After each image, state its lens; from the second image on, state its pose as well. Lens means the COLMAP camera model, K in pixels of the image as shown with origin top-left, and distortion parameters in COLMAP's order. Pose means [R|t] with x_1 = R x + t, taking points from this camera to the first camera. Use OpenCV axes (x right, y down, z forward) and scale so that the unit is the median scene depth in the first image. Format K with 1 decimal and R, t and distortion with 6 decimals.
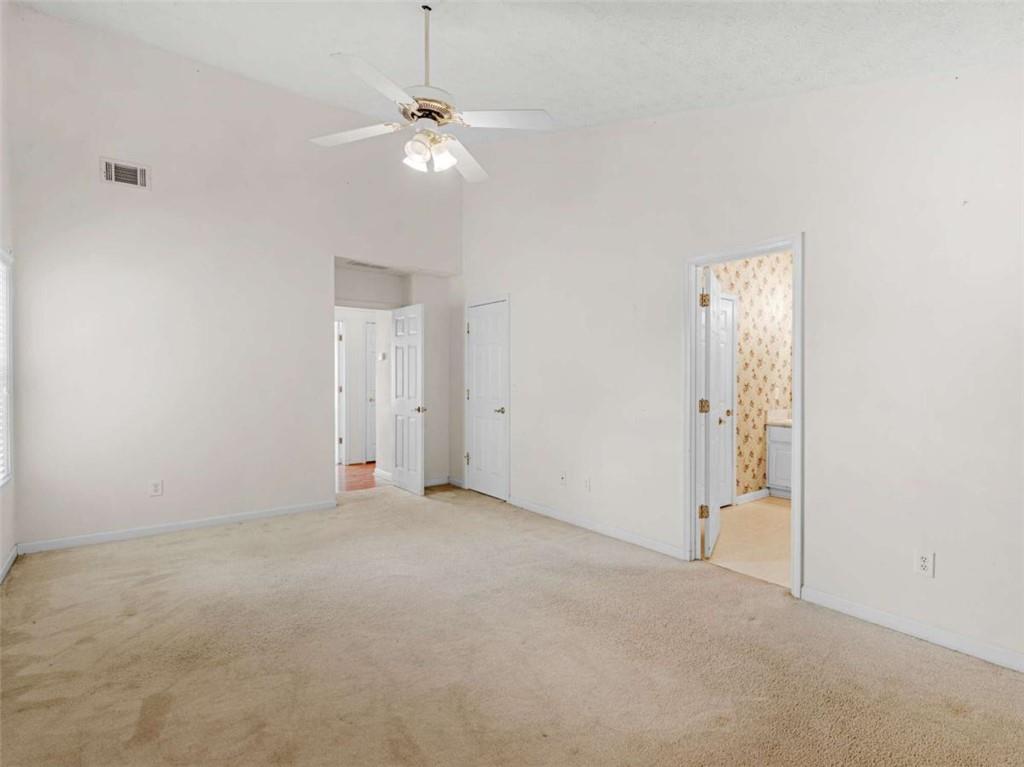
lens RADIAL K [[522.0, 0, 514.3], [0, 522.0, 384.6], [0, 0, 1]] dist [-0.001373, 0.002918]
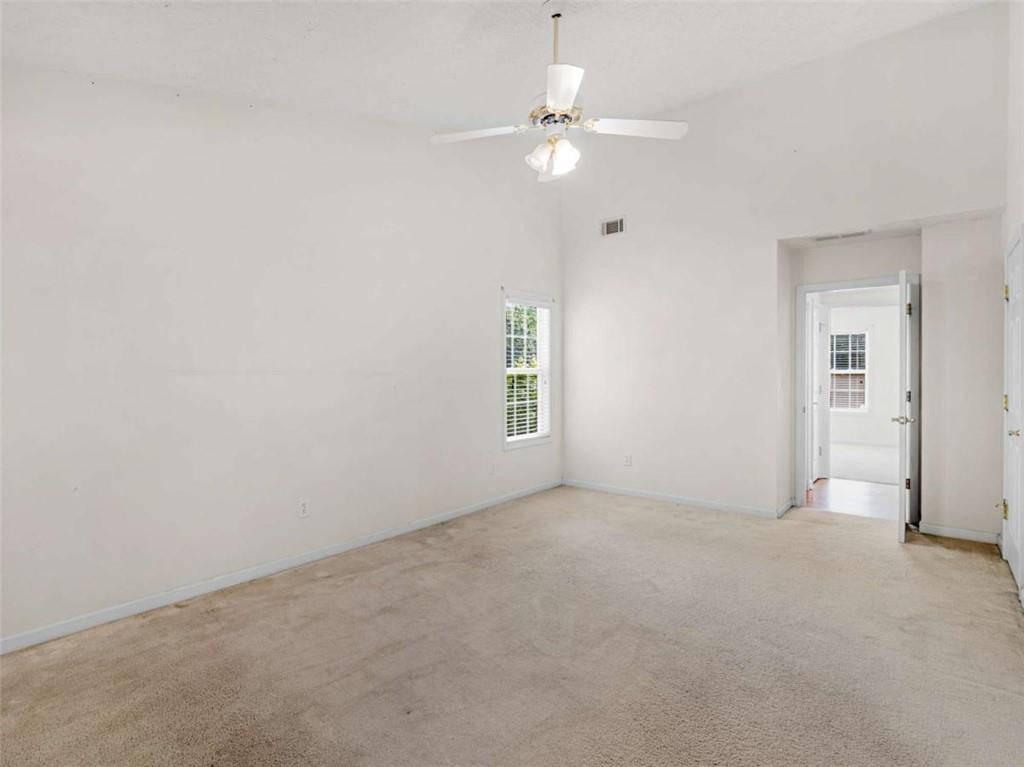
lens RADIAL K [[522.0, 0, 516.5], [0, 522.0, 375.4], [0, 0, 1]] dist [-0.001373, 0.002918]
pose [[0.222672, 0.003437, -0.974887, 0.552030], [-0.008022, 0.999966, 0.001693, -0.012479], [0.974860, 0.007444, 0.222692, 0.459056]]
